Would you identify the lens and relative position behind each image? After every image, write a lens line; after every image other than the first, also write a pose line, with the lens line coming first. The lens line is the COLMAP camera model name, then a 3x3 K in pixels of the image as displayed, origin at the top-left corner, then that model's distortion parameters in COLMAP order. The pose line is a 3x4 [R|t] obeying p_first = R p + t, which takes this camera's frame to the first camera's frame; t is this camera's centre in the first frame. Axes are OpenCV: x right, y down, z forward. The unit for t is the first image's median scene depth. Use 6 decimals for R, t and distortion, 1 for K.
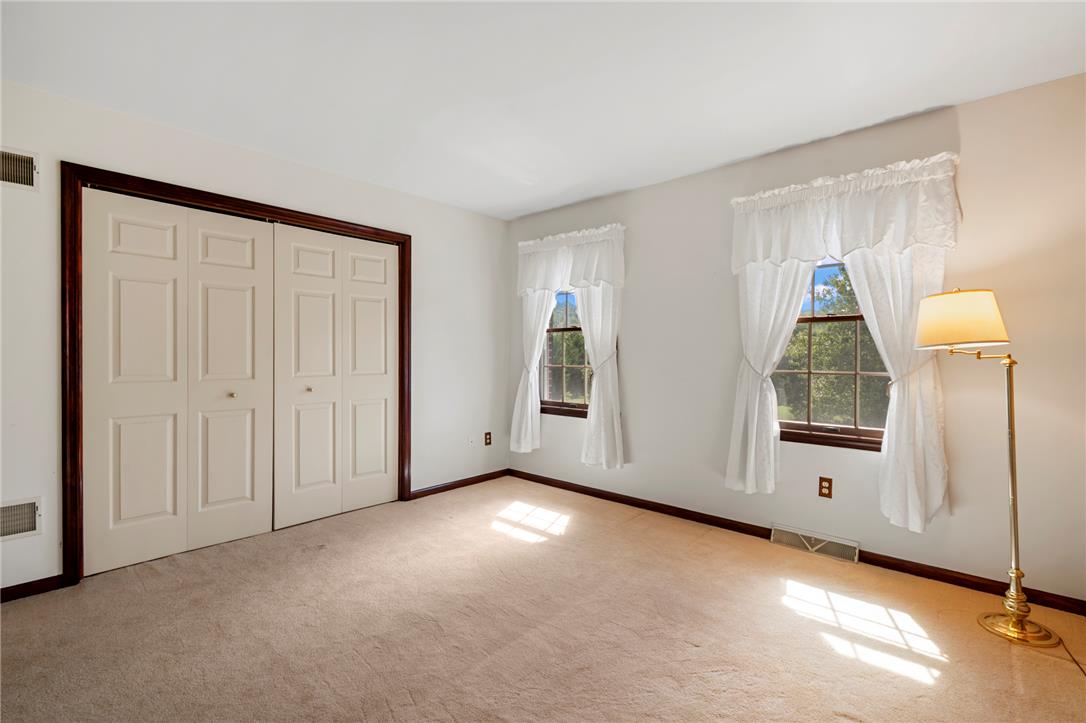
lens RADIAL K [[492.7, 0, 550.3], [0, 492.7, 360.7], [0, 0, 1]] dist [0.004559, -0.002821]
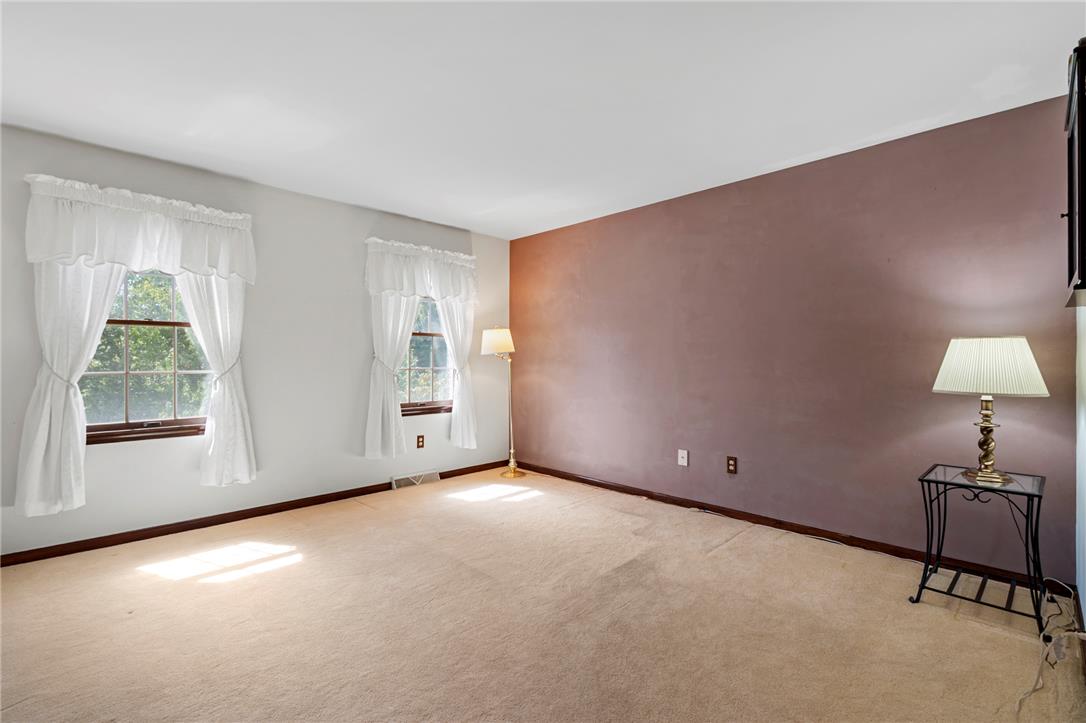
lens RADIAL K [[492.7, 0, 553.6], [0, 492.7, 359.5], [0, 0, 1]] dist [0.004559, -0.002821]
pose [[0.039043, -0.023145, 0.998969, -0.947736], [-0.011087, 0.999660, 0.023595, -0.044833], [-0.999176, -0.011997, 0.038774, 0.485523]]
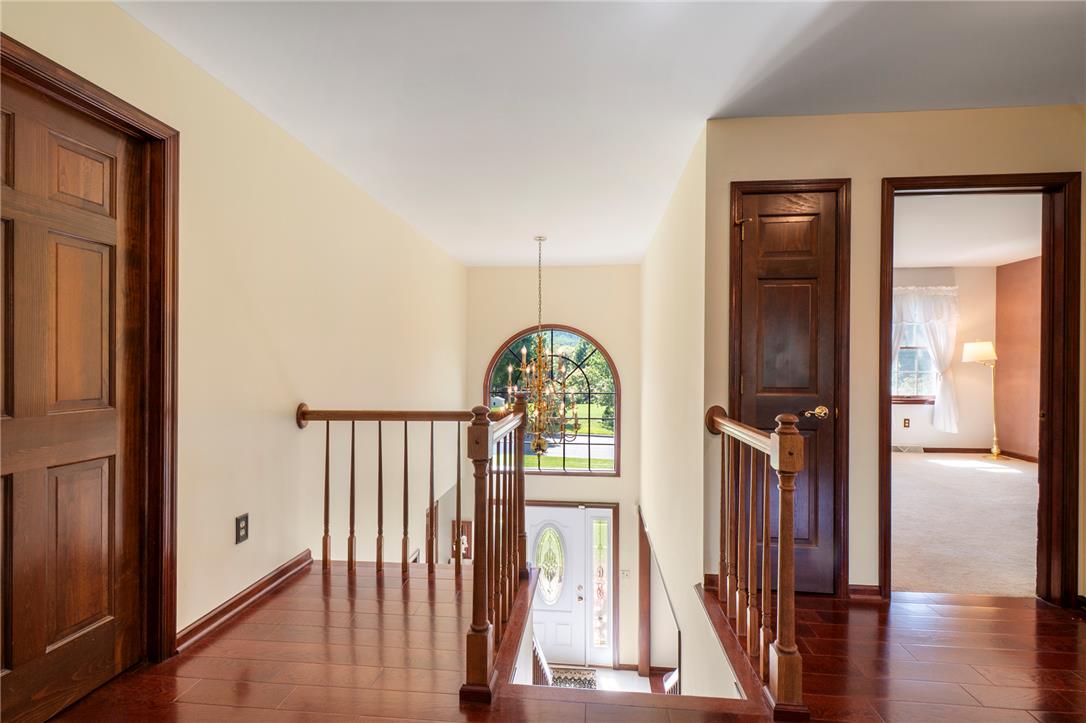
lens RADIAL K [[492.7, 0, 540.6], [0, 492.7, 364.1], [0, 0, 1]] dist [0.004559, -0.002821]
pose [[0.801913, -0.016775, 0.597206, -2.009862], [0.005774, 0.999777, 0.020330, -0.063309], [-0.597413, -0.012855, 0.801830, 0.183672]]
